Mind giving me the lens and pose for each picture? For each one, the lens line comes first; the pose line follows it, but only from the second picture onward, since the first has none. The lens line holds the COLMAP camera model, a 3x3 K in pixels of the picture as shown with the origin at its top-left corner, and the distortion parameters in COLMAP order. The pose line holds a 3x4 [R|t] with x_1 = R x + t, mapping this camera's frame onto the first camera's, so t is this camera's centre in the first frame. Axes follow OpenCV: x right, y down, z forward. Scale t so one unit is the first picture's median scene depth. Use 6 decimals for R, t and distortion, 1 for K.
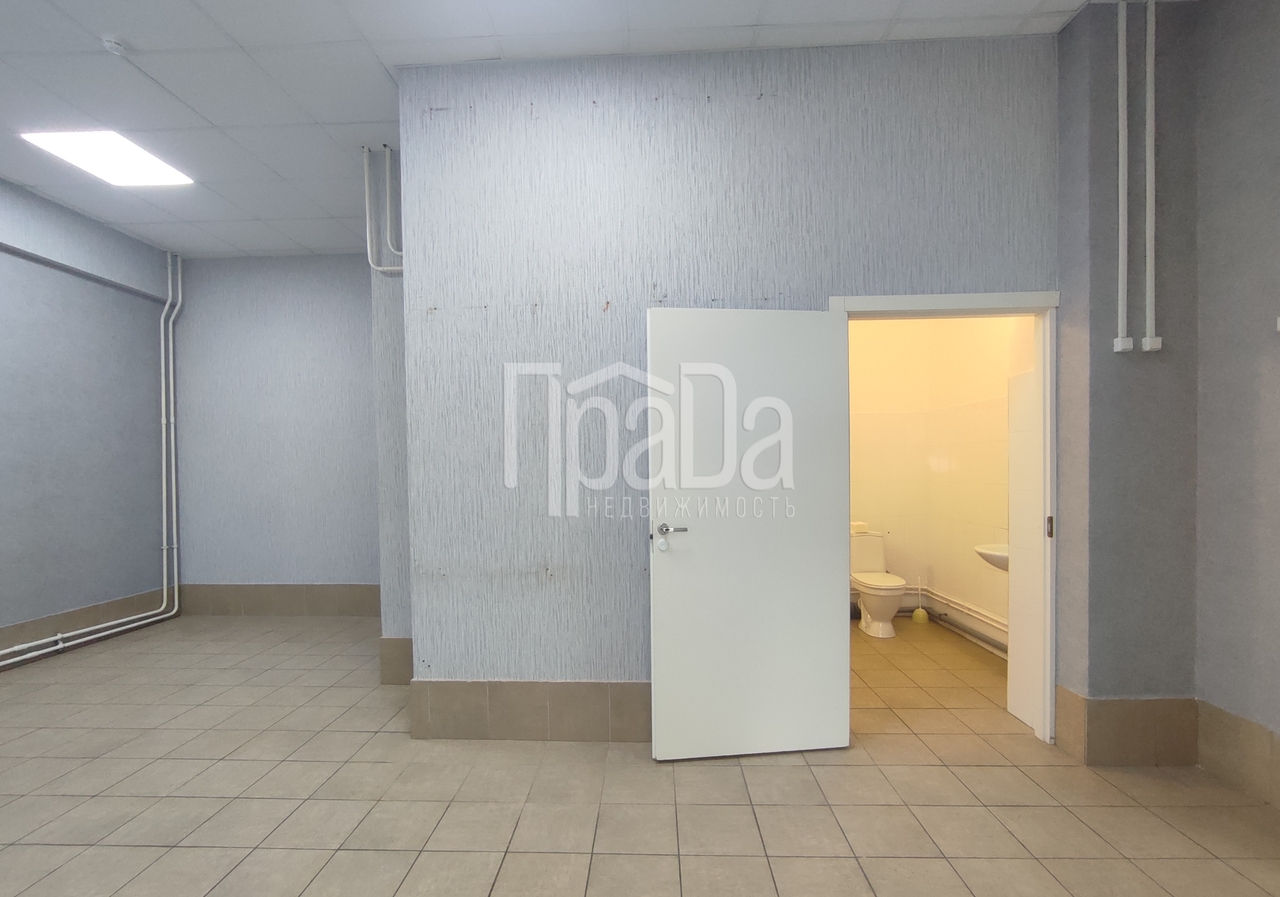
lens RADIAL K [[568.1, 0, 623.3], [0, 568.1, 481.1], [0, 0, 1]] dist [-0.010050, 0.001550]
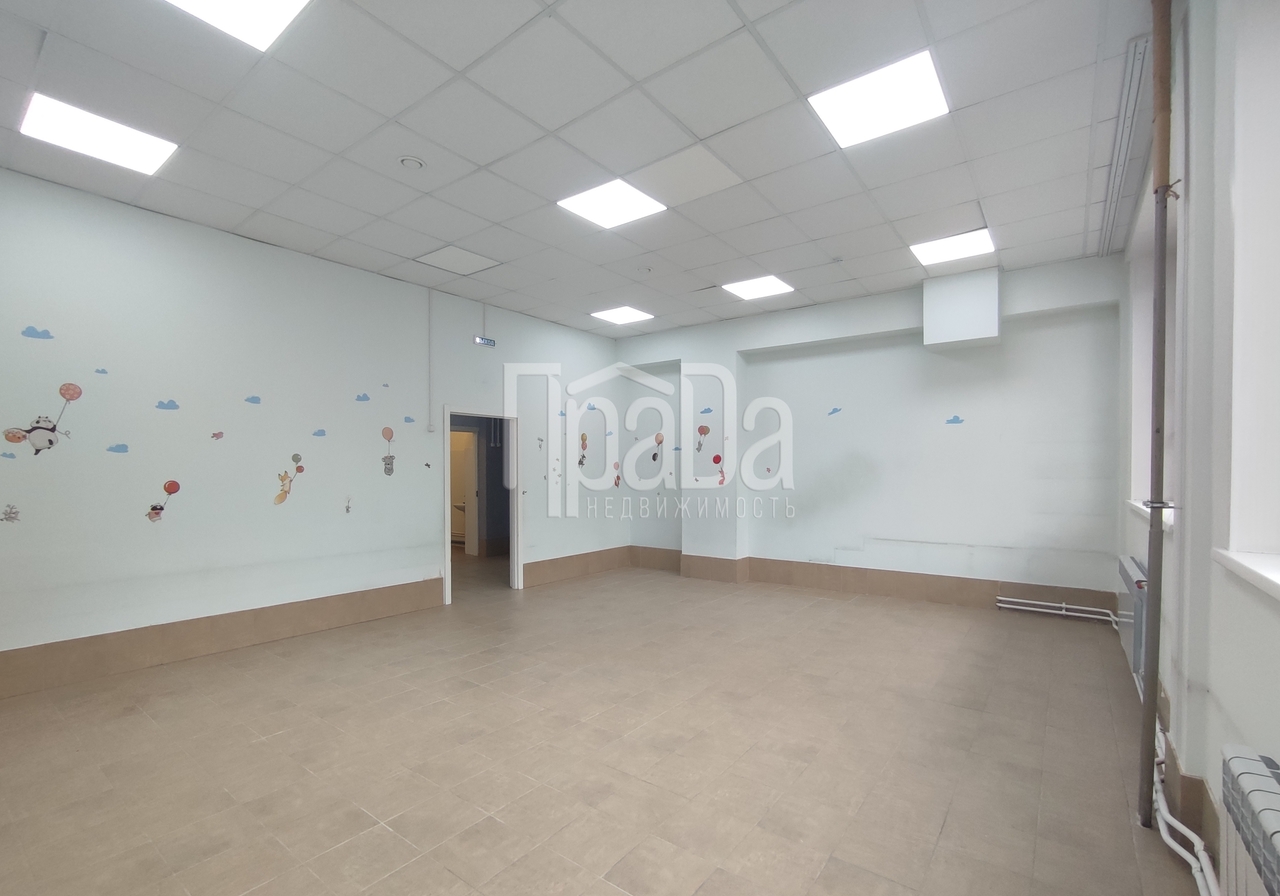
lens RADIAL K [[568.1, 0, 638.0], [0, 568.1, 459.9], [0, 0, 1]] dist [-0.010050, 0.001550]
pose [[0.566702, 0.007353, 0.823890, -1.587148], [0.014159, 0.999726, -0.018661, -0.050281], [-0.823801, 0.022241, 0.566443, -1.826803]]
